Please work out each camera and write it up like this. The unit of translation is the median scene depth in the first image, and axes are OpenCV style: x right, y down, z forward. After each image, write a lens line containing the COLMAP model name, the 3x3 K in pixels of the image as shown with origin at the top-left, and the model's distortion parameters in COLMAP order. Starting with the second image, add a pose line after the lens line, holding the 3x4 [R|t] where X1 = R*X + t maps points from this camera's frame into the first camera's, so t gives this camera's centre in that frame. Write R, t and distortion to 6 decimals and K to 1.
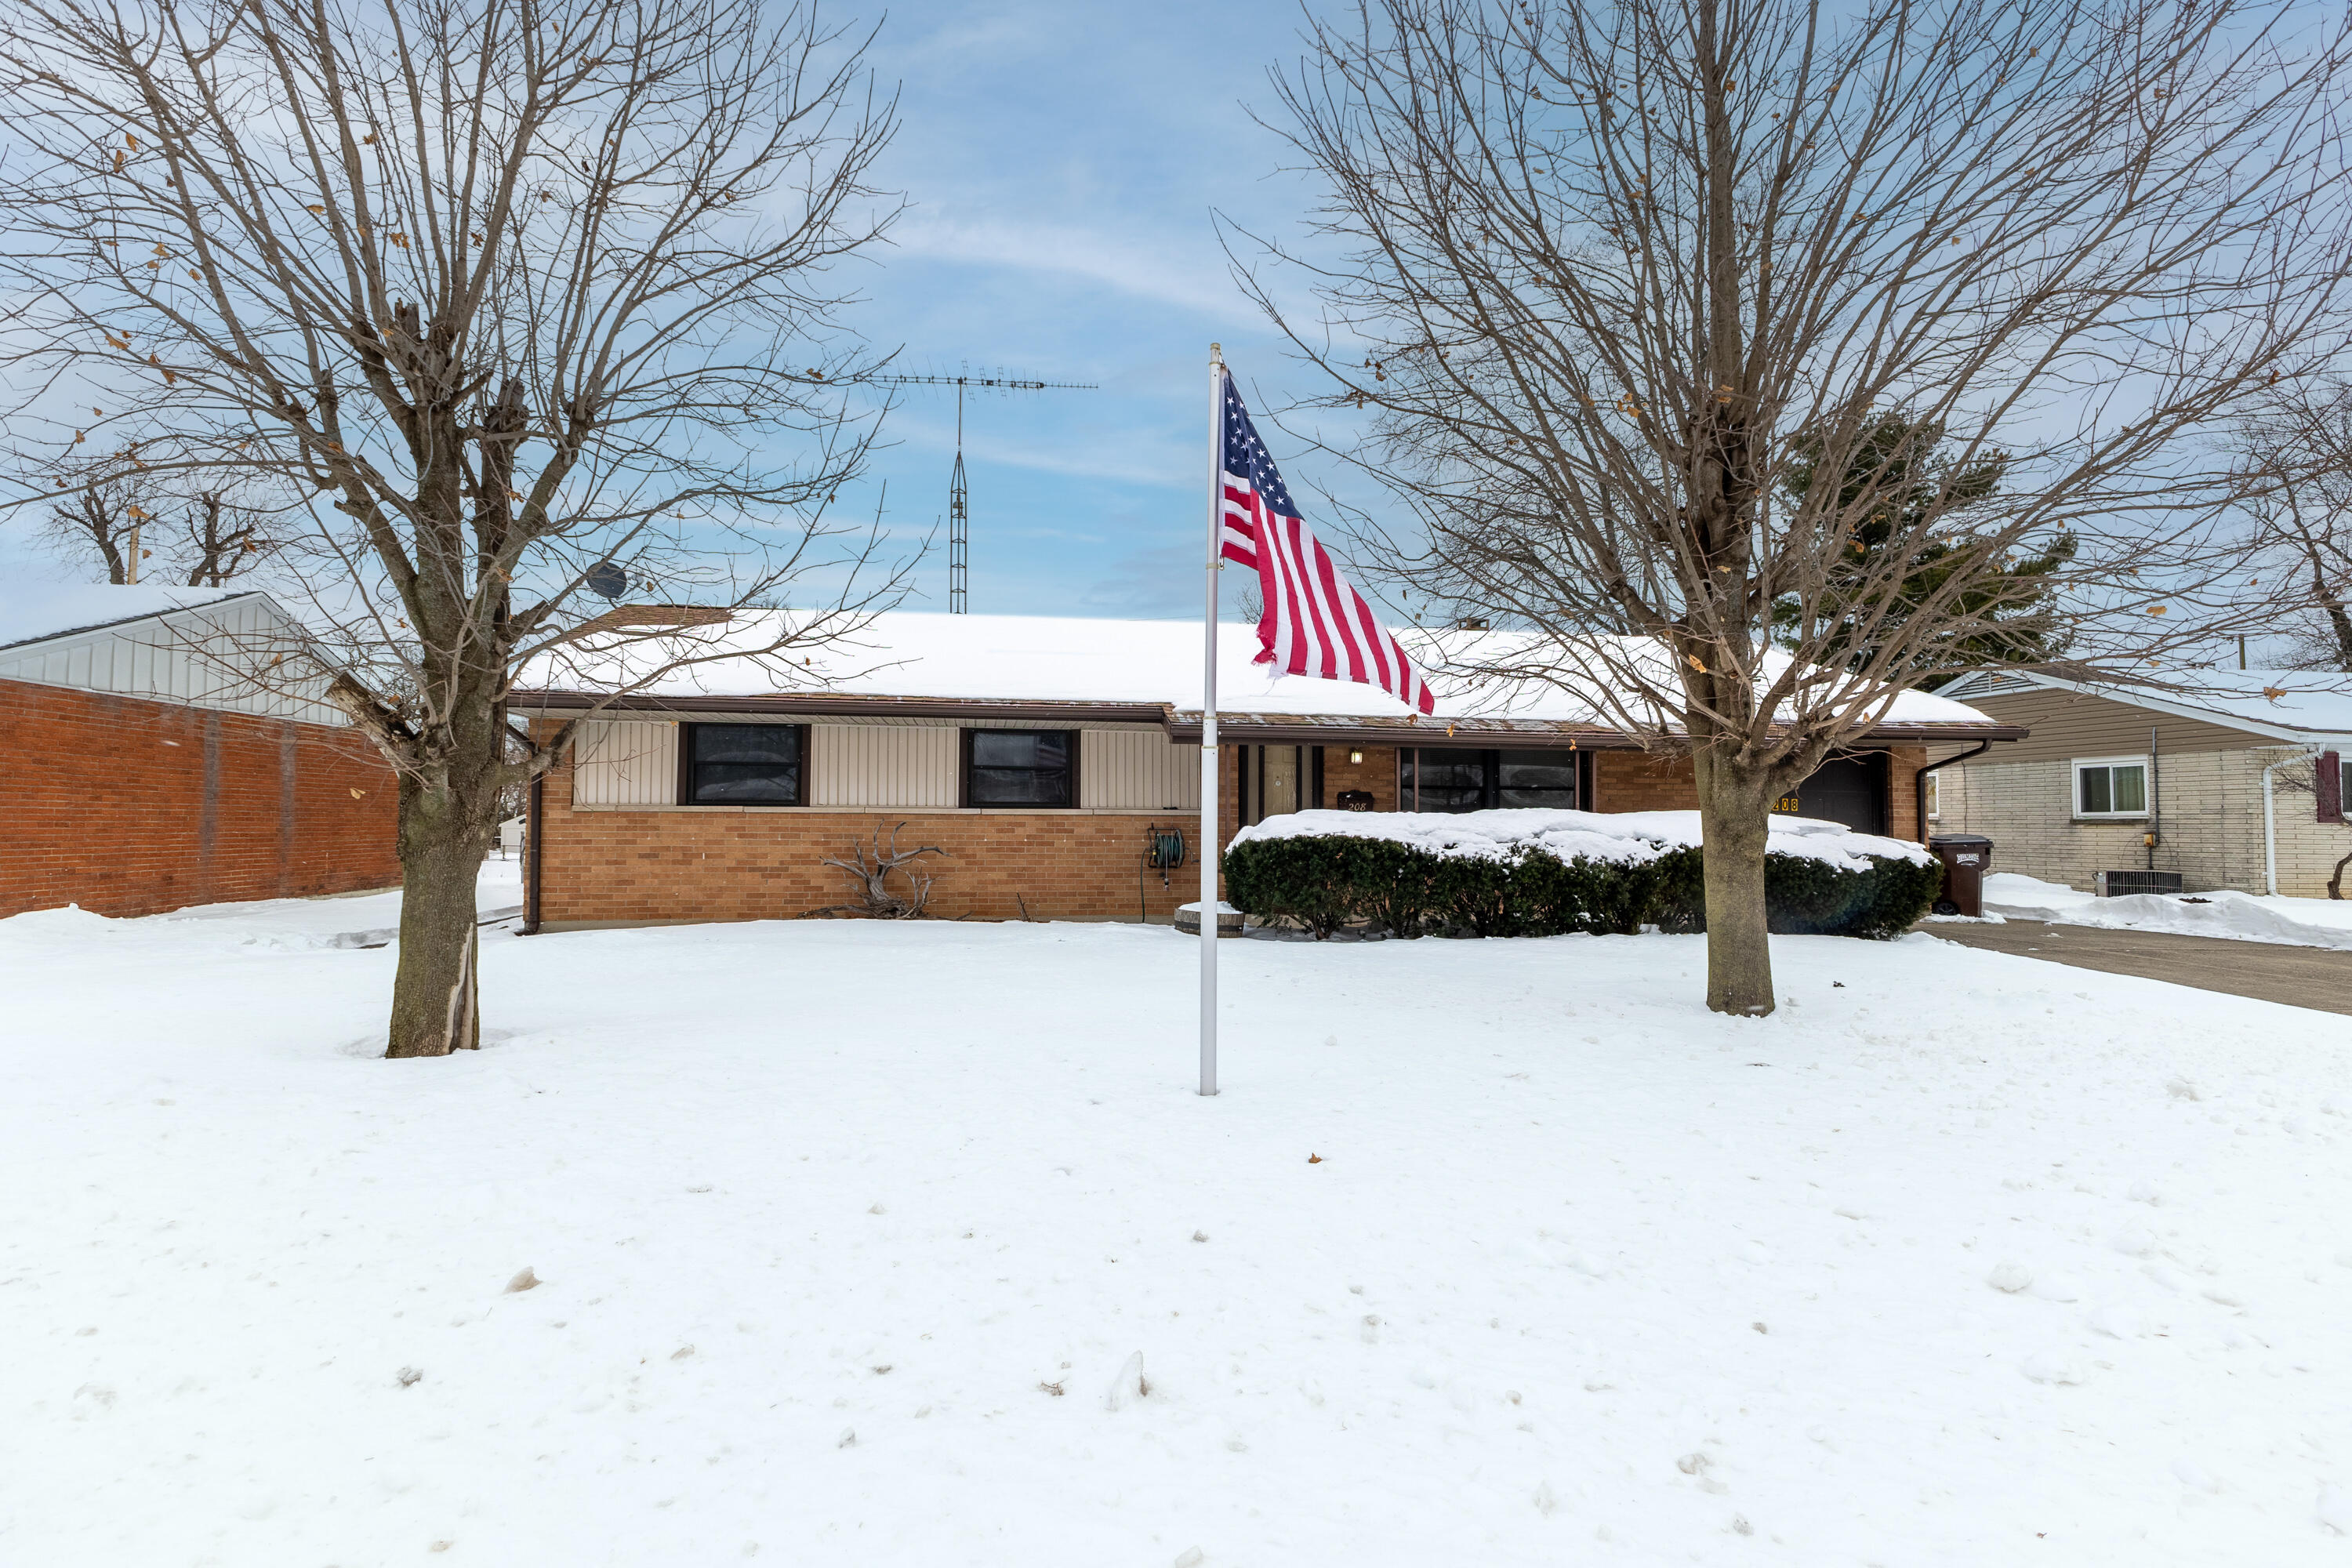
lens RADIAL K [[1194.0, 0, 1178.6], [0, 1194.0, 785.0], [0, 0, 1]] dist [0.002567, 0.000274]
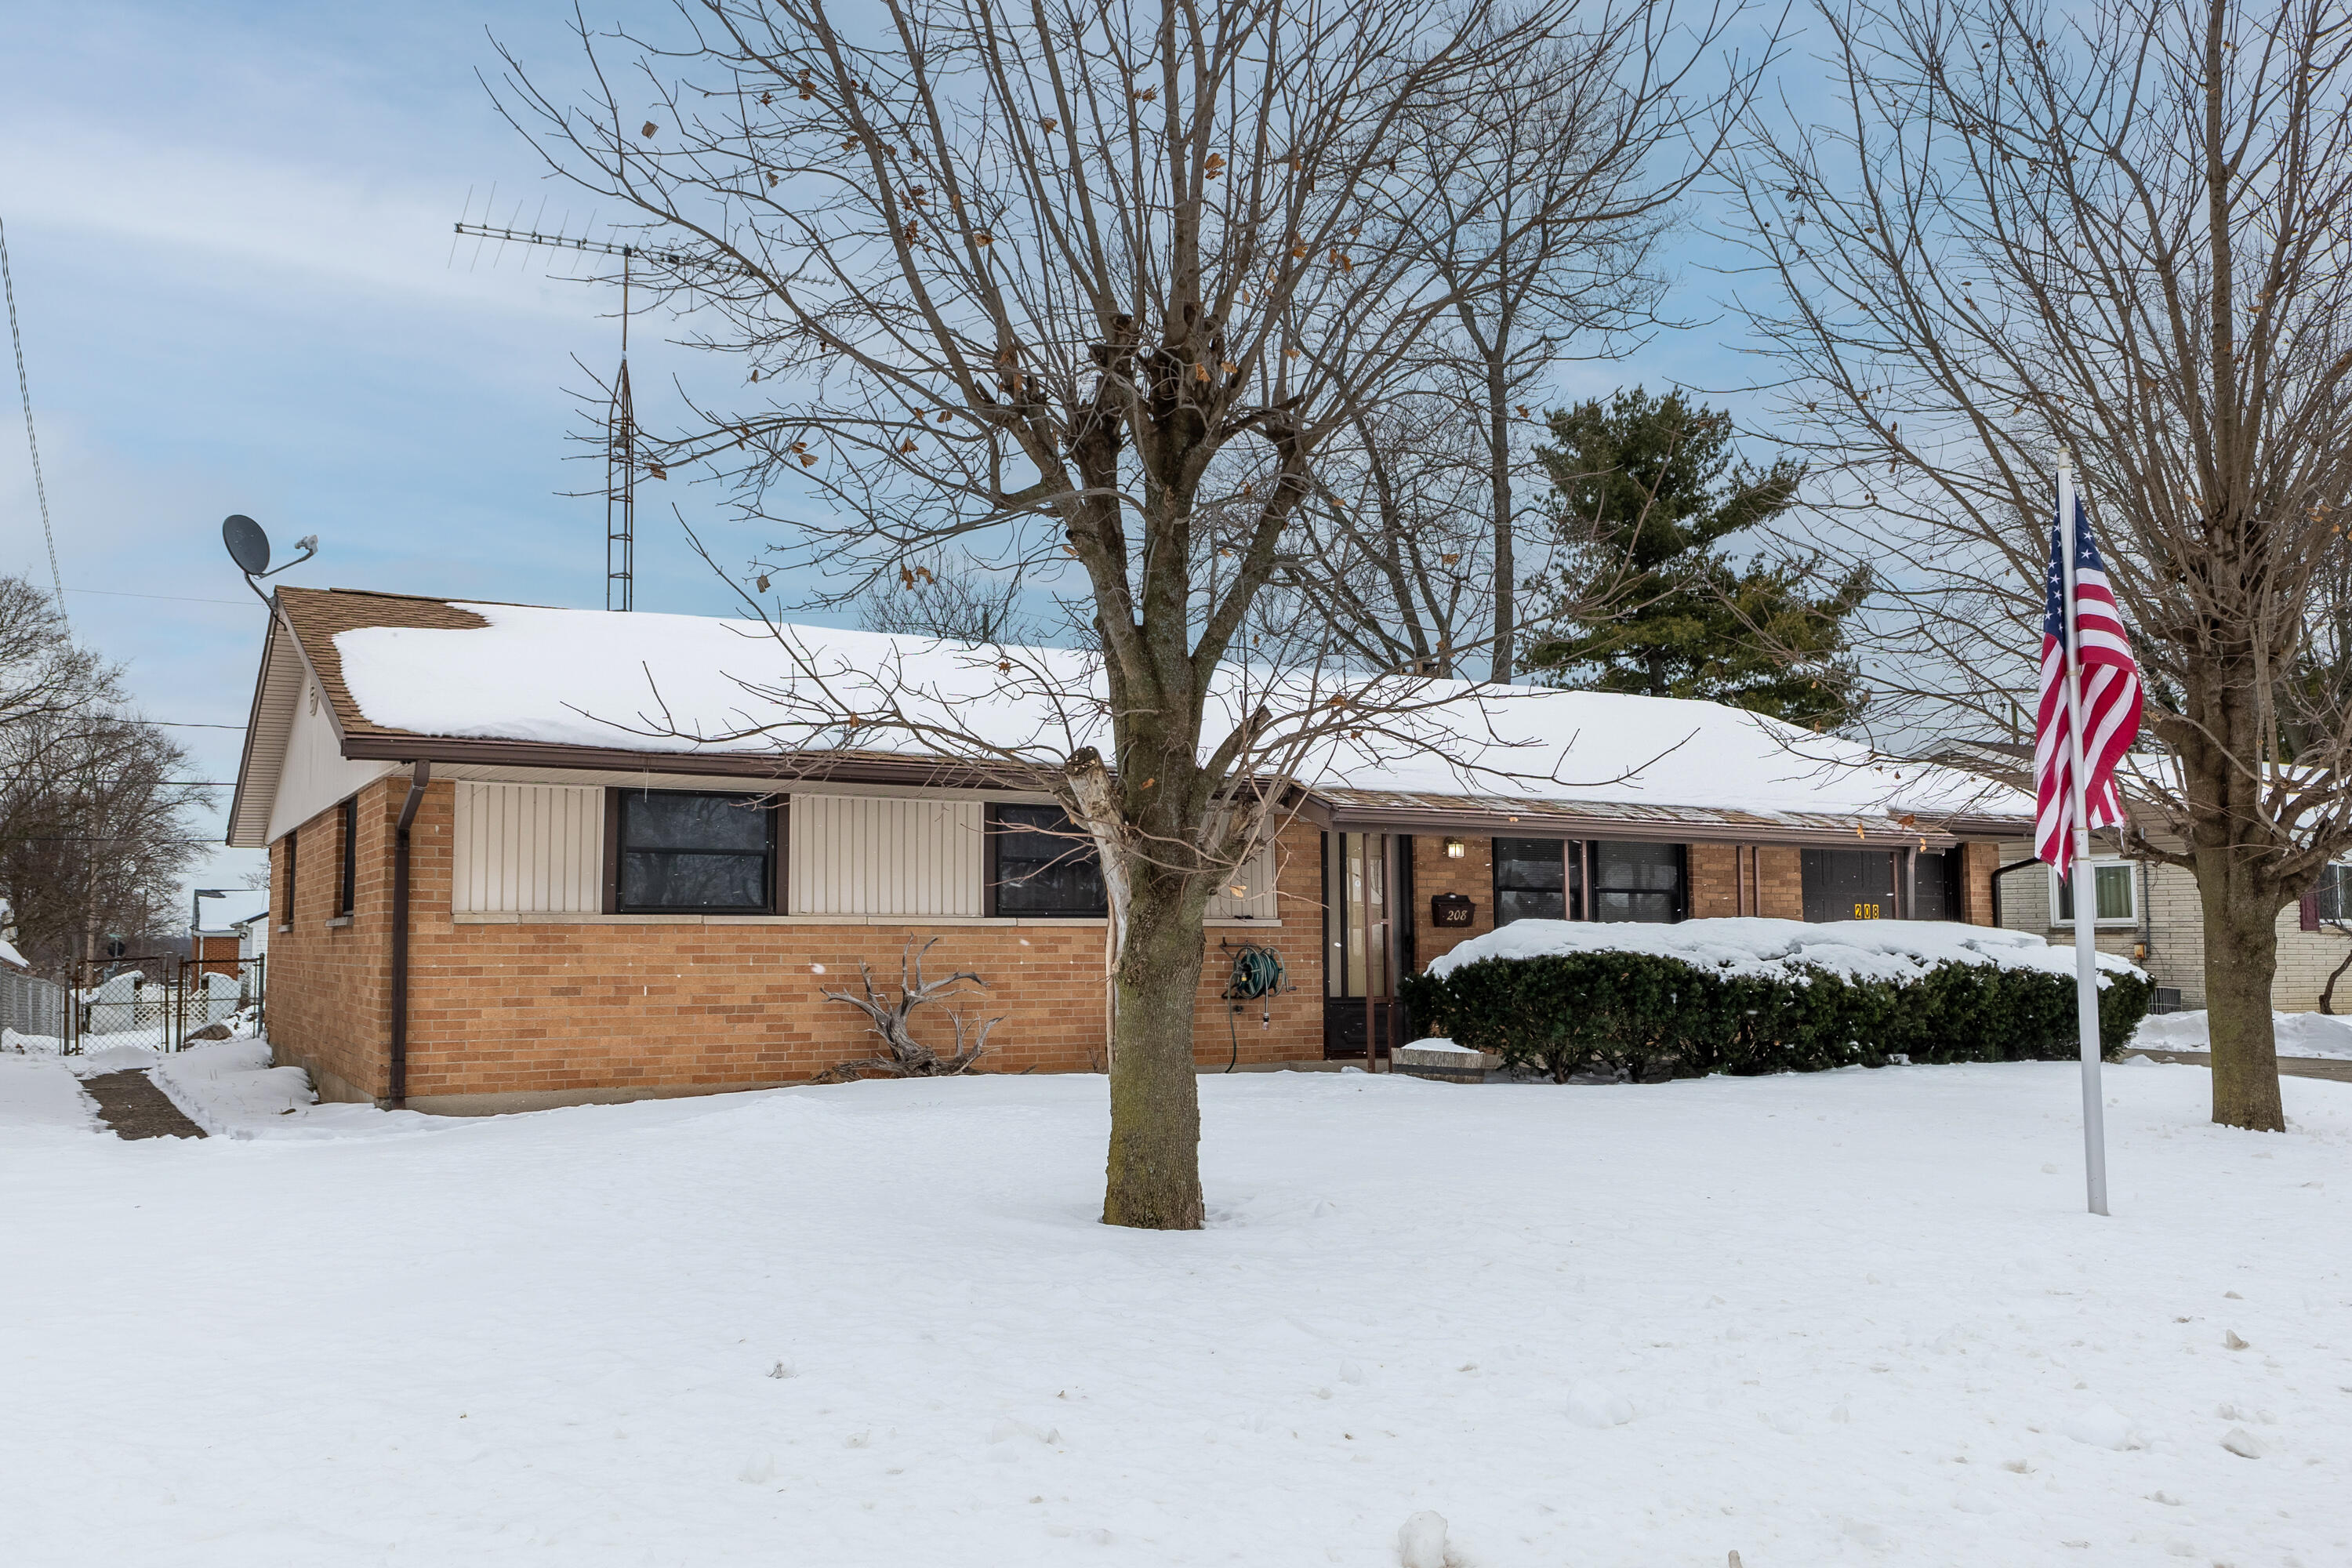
lens RADIAL K [[1877.5, 0, 1174.8], [0, 1877.5, 790.0], [0, 0, 1]] dist [0.001625, 0.002388]
pose [[0.940356, 0.021893, 0.339486, -0.473332], [-0.006407, 0.998890, -0.046671, -0.004752], [-0.340131, 0.041712, 0.939453, -0.078858]]
